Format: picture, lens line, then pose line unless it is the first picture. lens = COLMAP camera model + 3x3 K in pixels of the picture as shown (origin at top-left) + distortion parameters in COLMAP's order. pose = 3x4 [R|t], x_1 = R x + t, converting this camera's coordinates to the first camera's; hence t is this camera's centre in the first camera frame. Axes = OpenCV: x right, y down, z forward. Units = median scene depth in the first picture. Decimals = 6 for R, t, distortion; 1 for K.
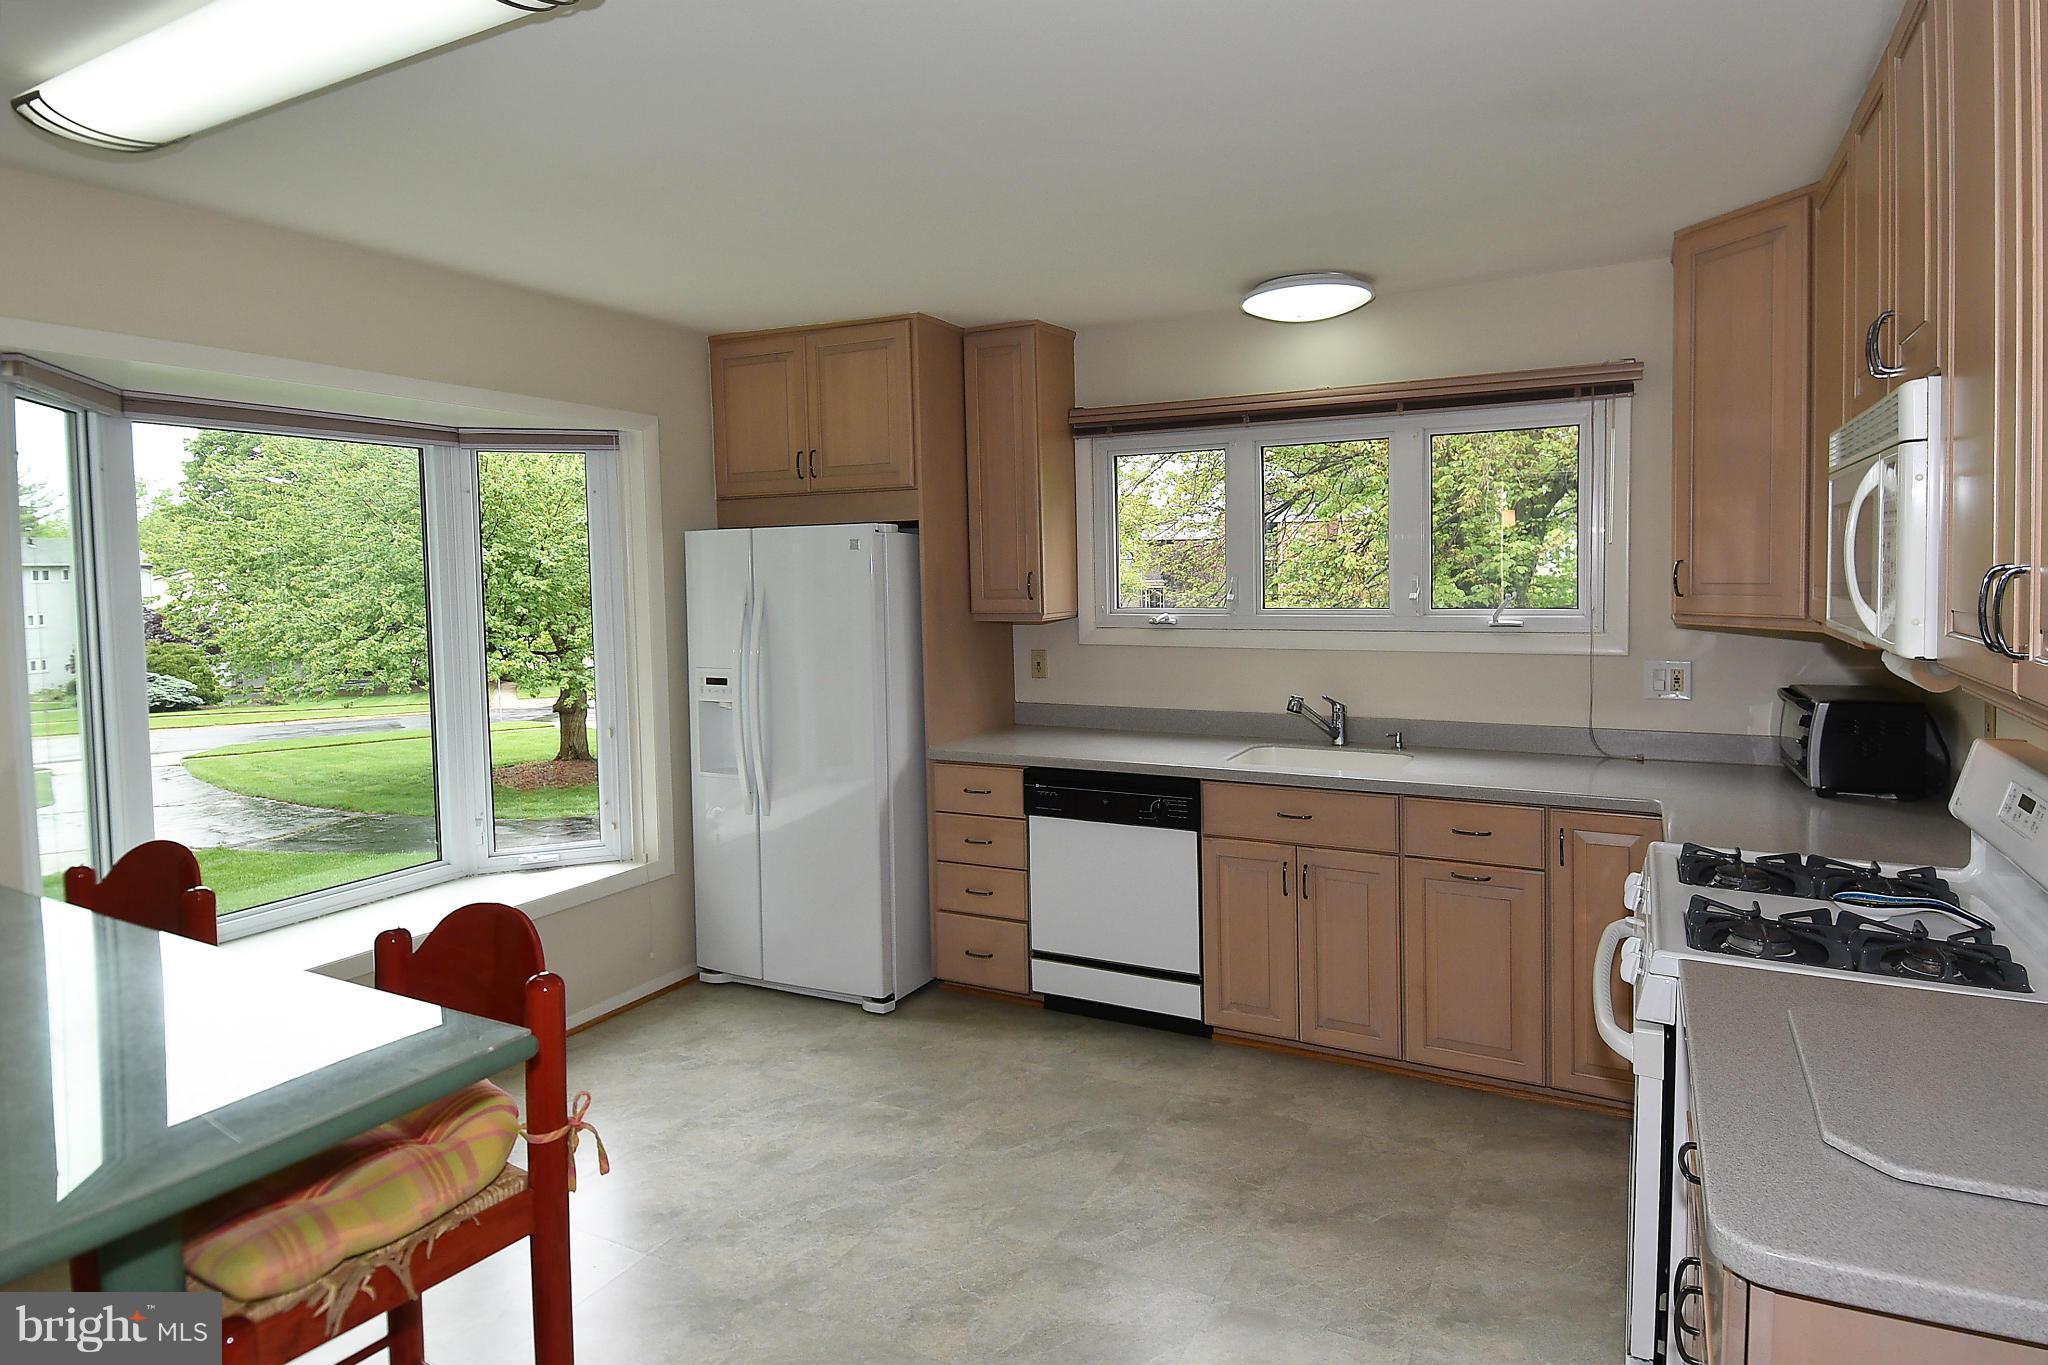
lens RADIAL K [[1125.2, 0, 1070.6], [0, 1125.2, 598.1], [0, 0, 1]] dist [0.038684, -0.001103]
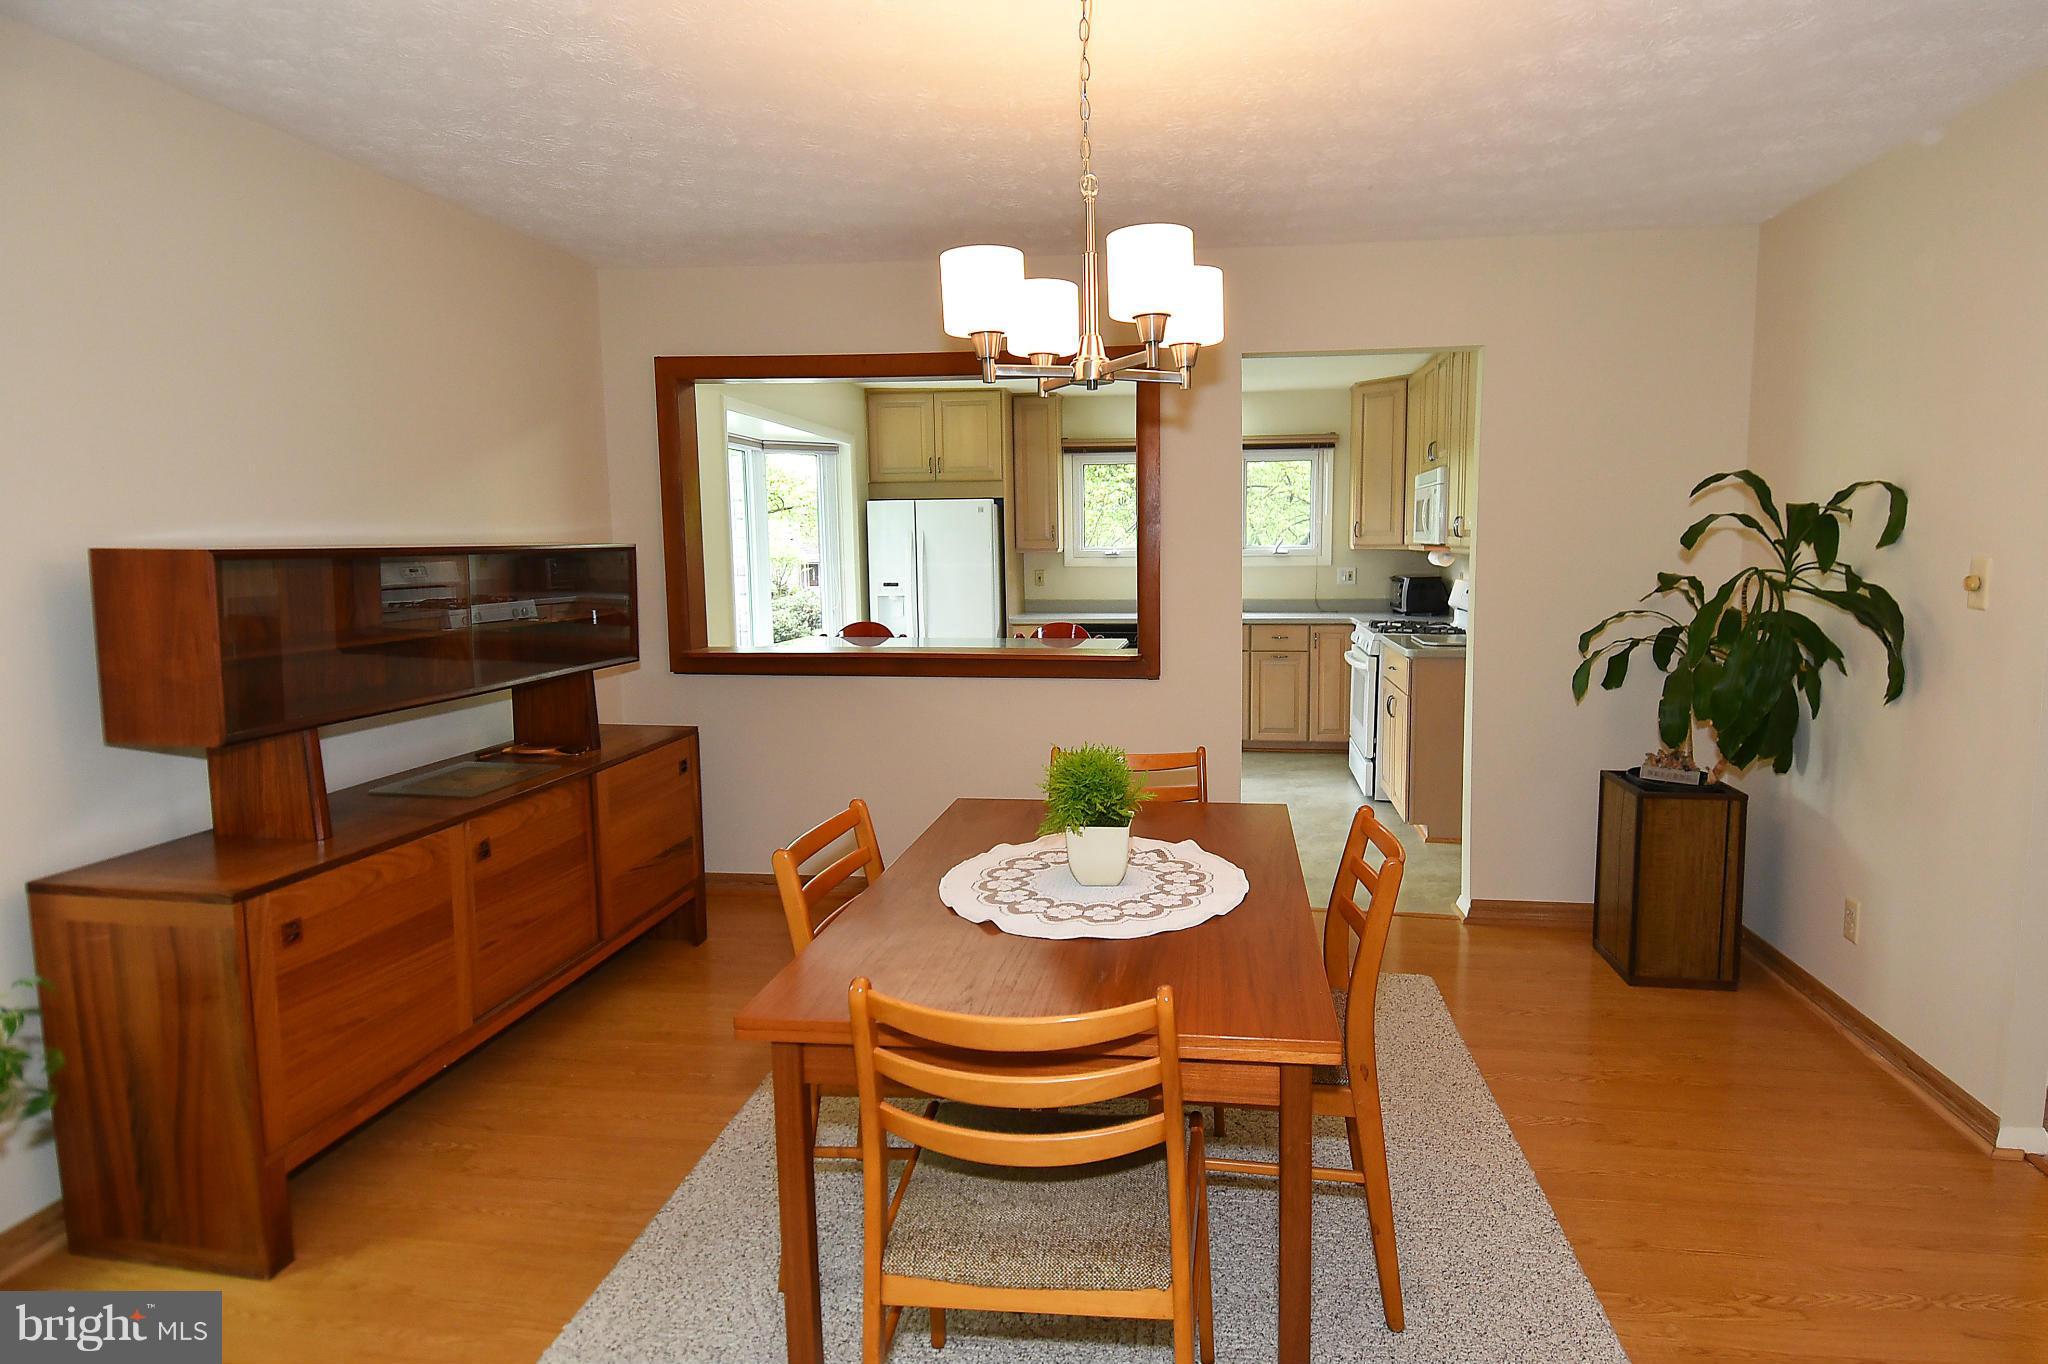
lens RADIAL K [[1101.6, 0, 1093.7], [0, 1101.6, 629.6], [0, 0, 1]] dist [0.060204, -0.055469]
pose [[0.935980, -0.021300, 0.351407, -0.676675], [0.003485, 0.998680, 0.051250, 0.059987], [-0.352035, -0.046745, 0.934819, -0.832434]]
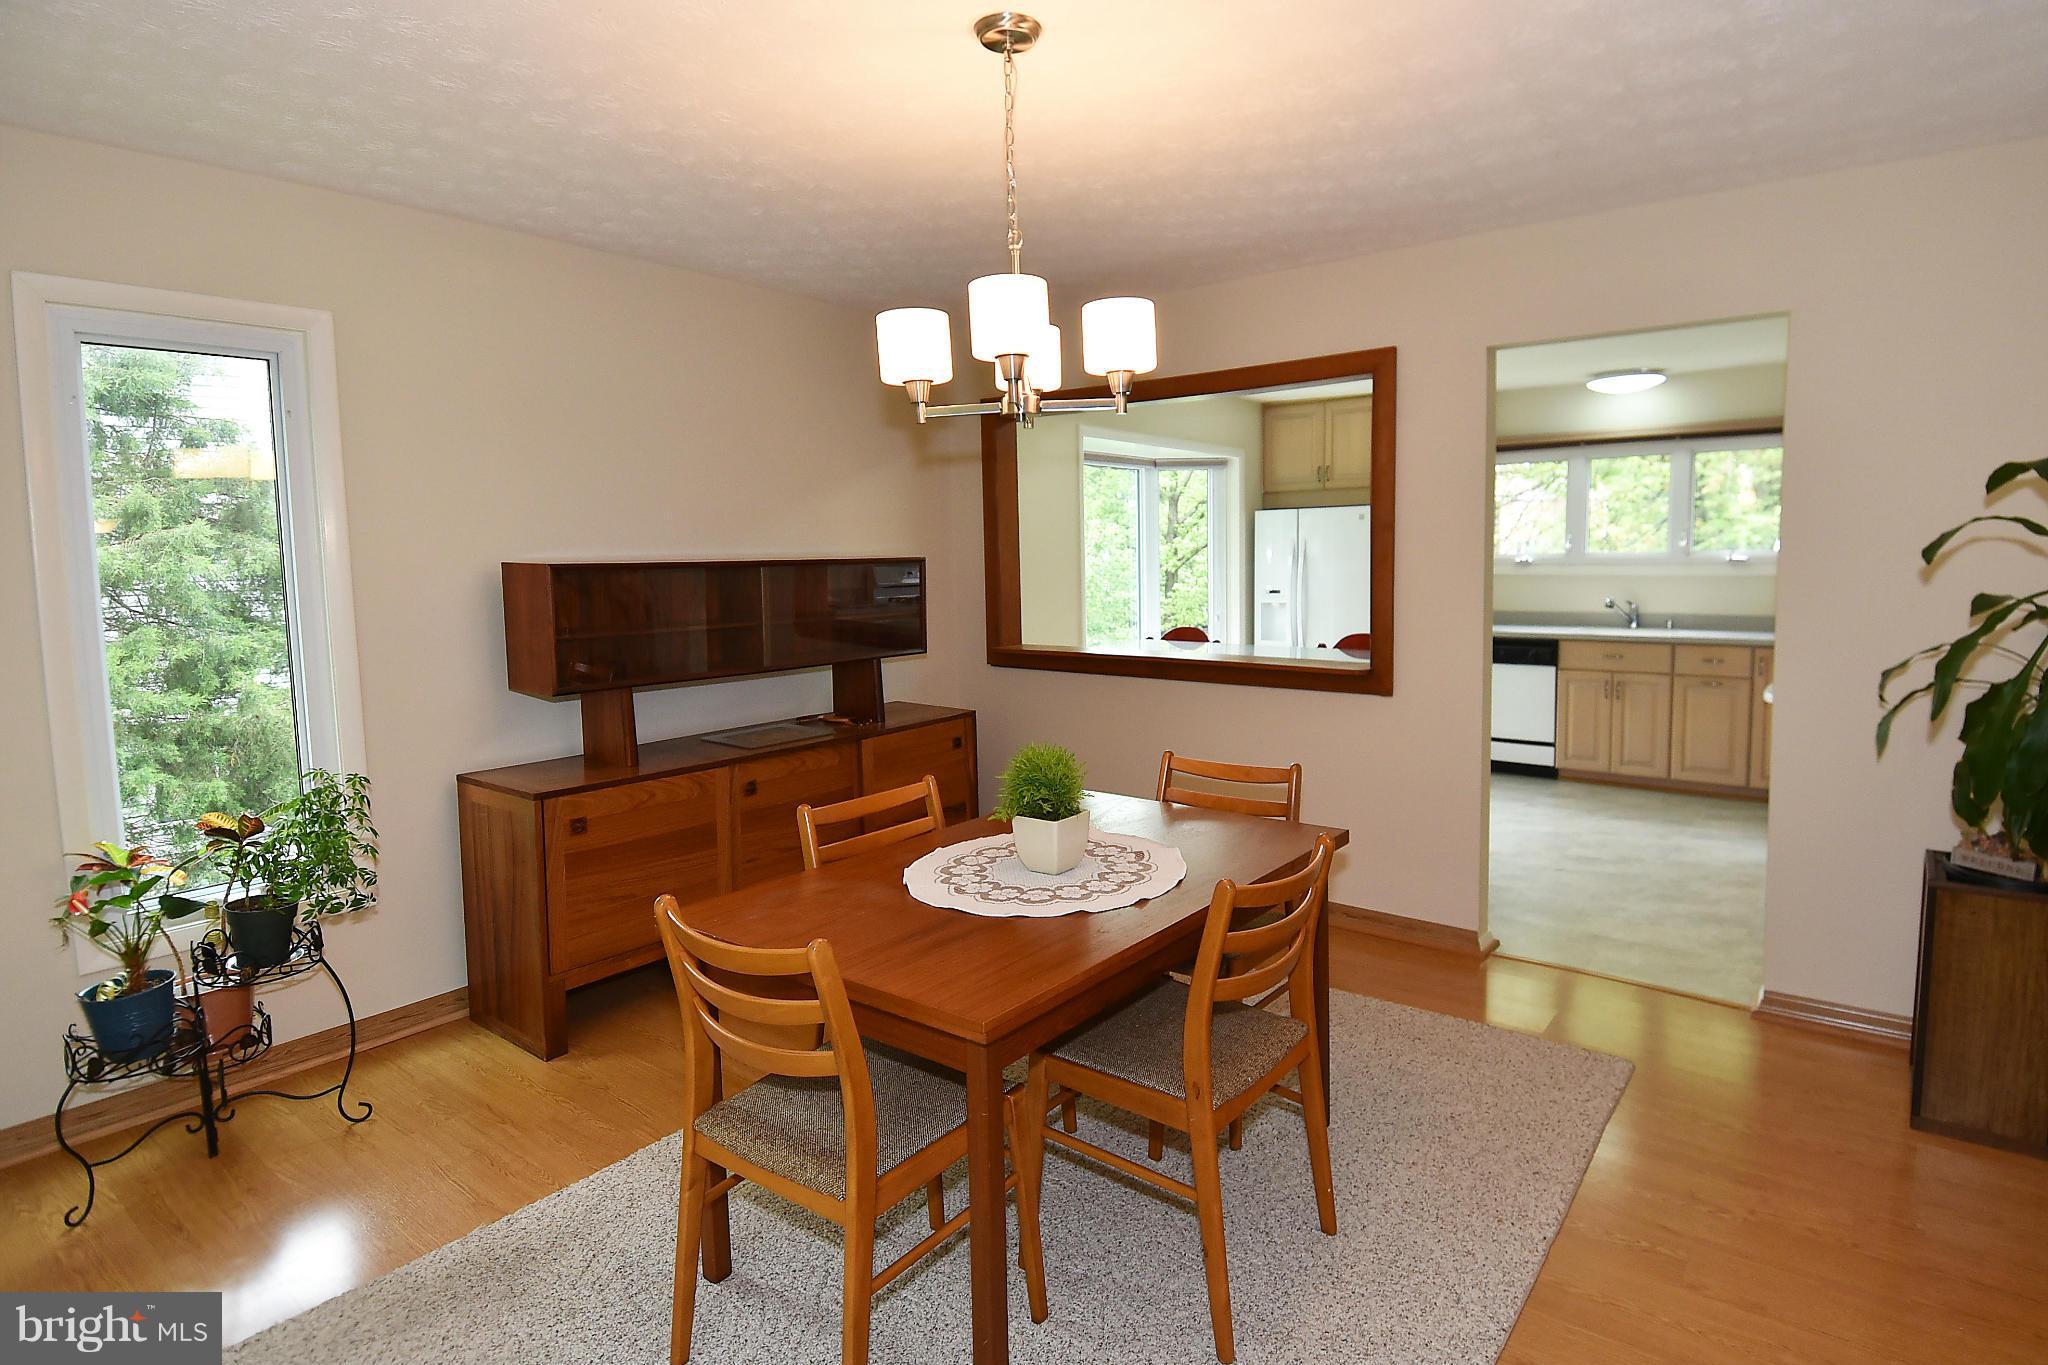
lens RADIAL K [[1101.6, 0, 1093.7], [0, 1101.6, 630.1], [0, 0, 1]] dist [0.060204, -0.055469]
pose [[0.986735, 0.013975, -0.161737, -0.331954], [-0.006169, 0.998796, 0.048665, 0.053500], [0.162222, -0.047021, 0.985633, -0.914254]]
